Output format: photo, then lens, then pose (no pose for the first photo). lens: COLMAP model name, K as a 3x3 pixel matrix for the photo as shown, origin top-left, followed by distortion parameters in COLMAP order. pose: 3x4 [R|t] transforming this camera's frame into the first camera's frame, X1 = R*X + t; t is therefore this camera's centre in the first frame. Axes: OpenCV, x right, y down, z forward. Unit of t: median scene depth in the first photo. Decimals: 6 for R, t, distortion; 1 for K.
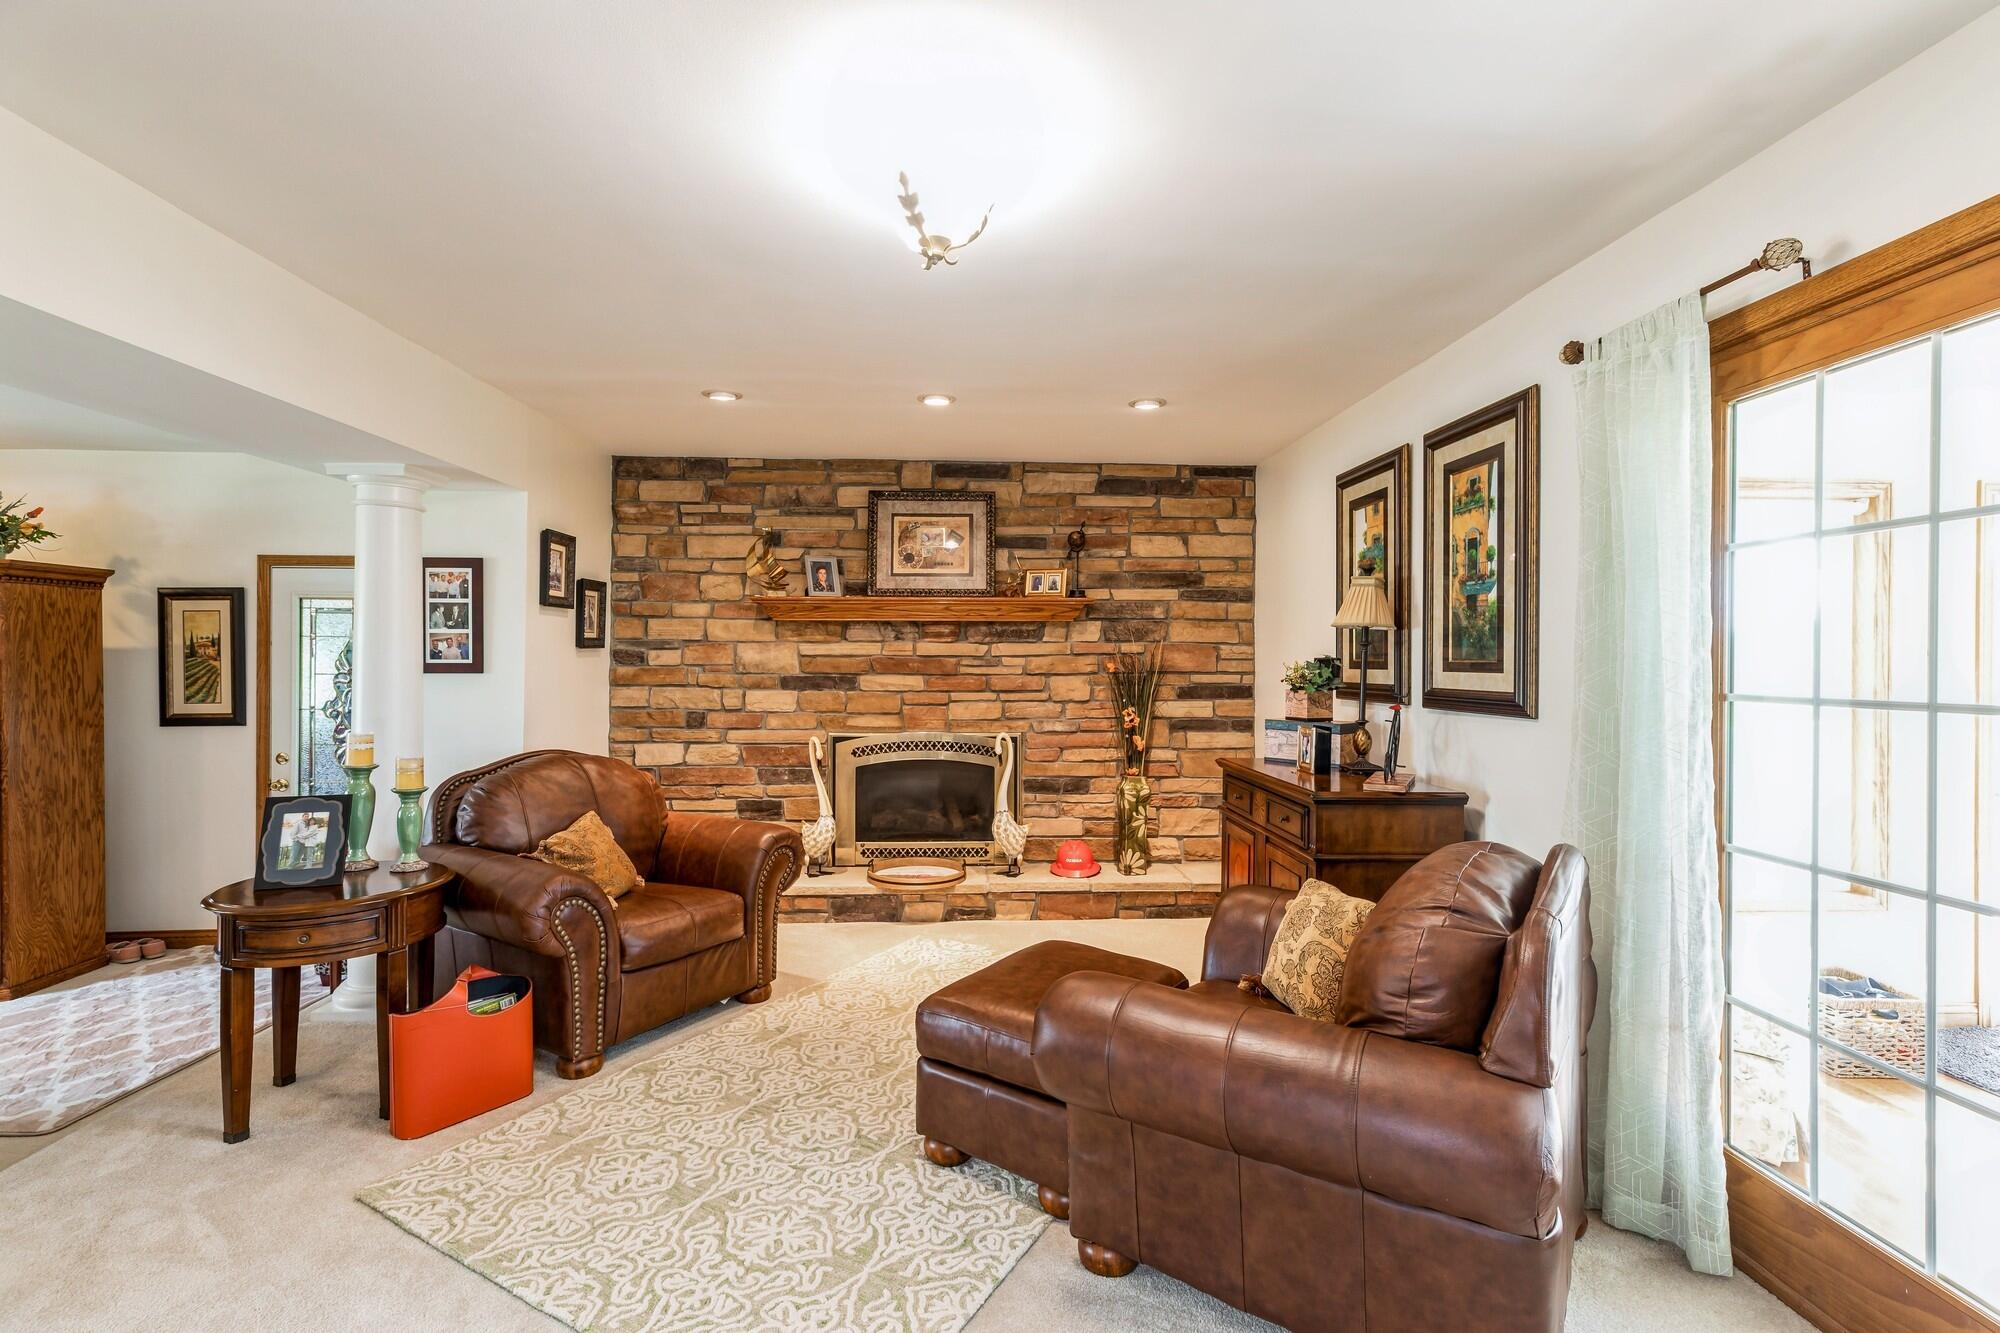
lens RADIAL K [[900.3, 0, 1000.9], [0, 900.3, 663.2], [0, 0, 1]] dist [-0.001025, -0.000002]
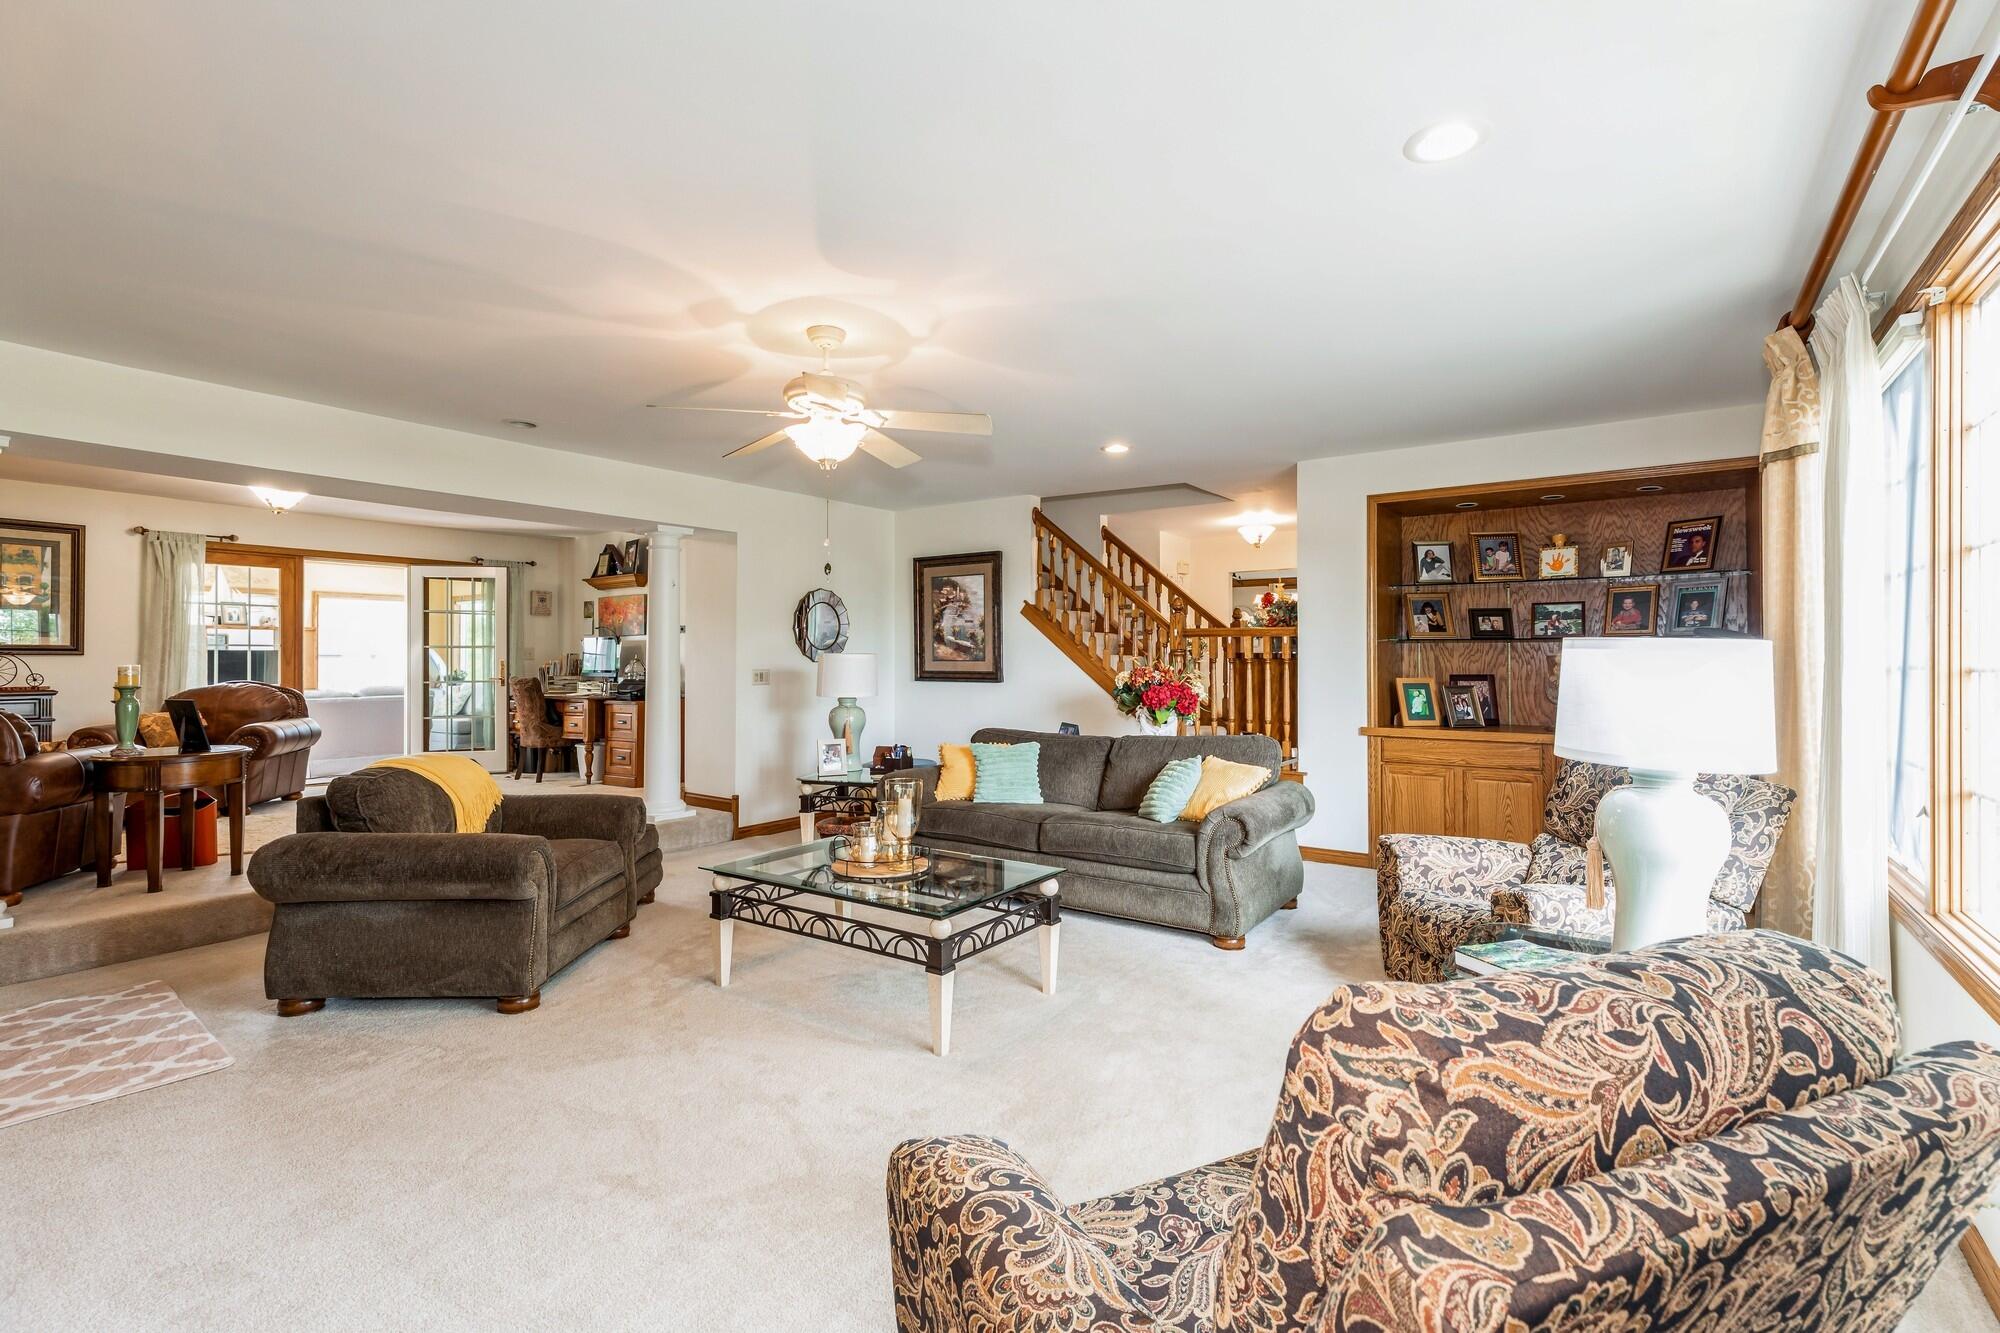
lens RADIAL K [[900.3, 0, 997.6], [0, 900.3, 656.2], [0, 0, 1]] dist [-0.001025, -0.000002]
pose [[-0.768468, 0.005151, 0.639867, -1.663089], [0.004381, 0.999987, -0.002788, 0.045979], [-0.639873, 0.000660, -0.768480, 0.705977]]
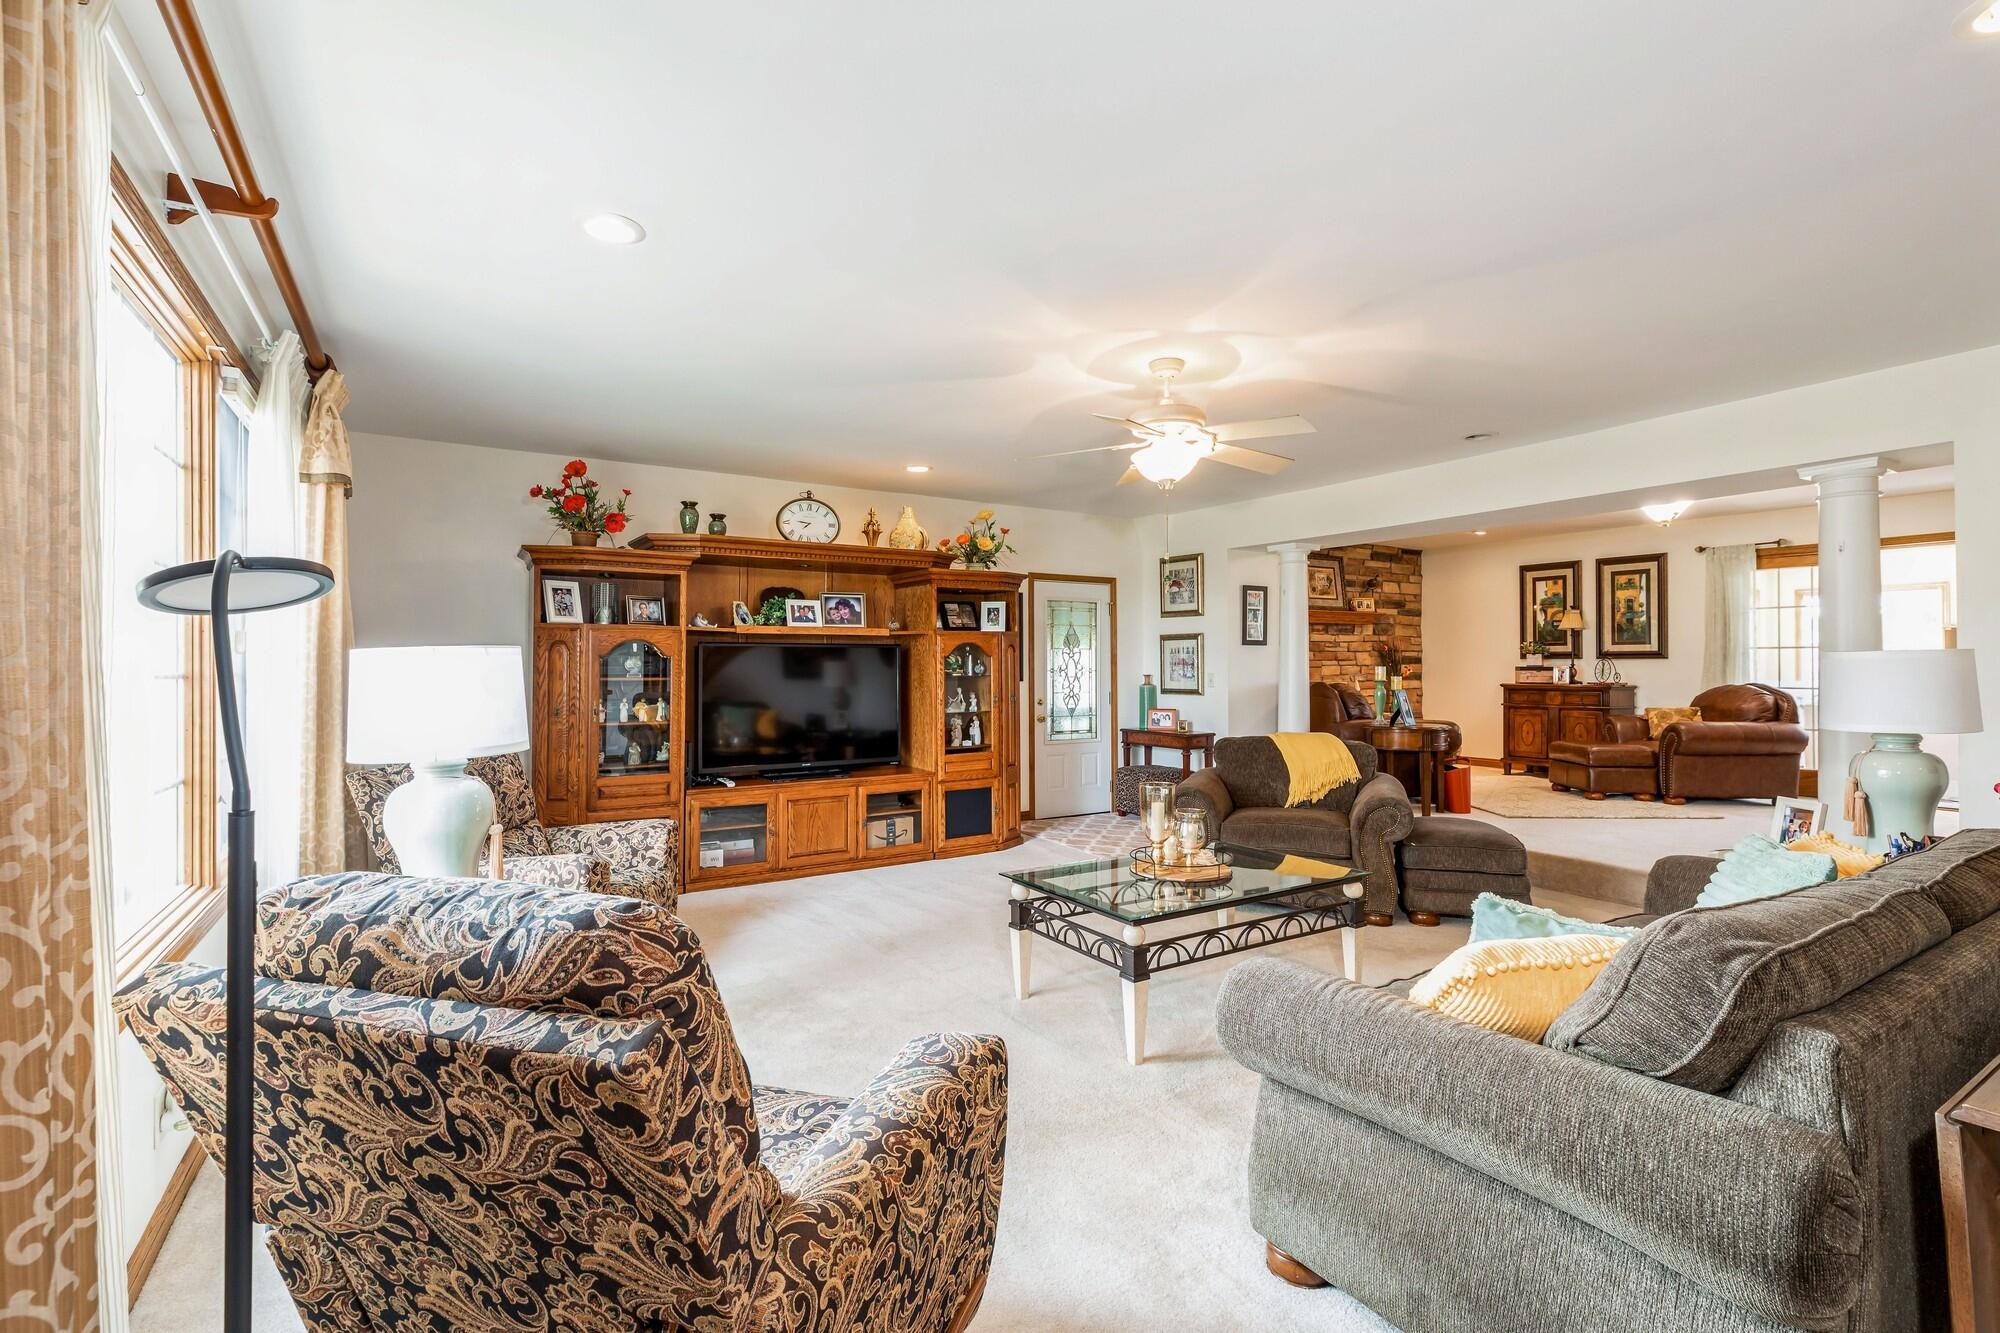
lens RADIAL K [[900.3, 0, 1002.0], [0, 900.3, 667.2], [0, 0, 1]] dist [-0.001025, -0.000002]
pose [[0.884059, -0.001713, 0.467372, -1.592571], [0.002795, 0.999995, -0.001622, 0.049481], [-0.467367, 0.002740, 0.884059, -0.378704]]
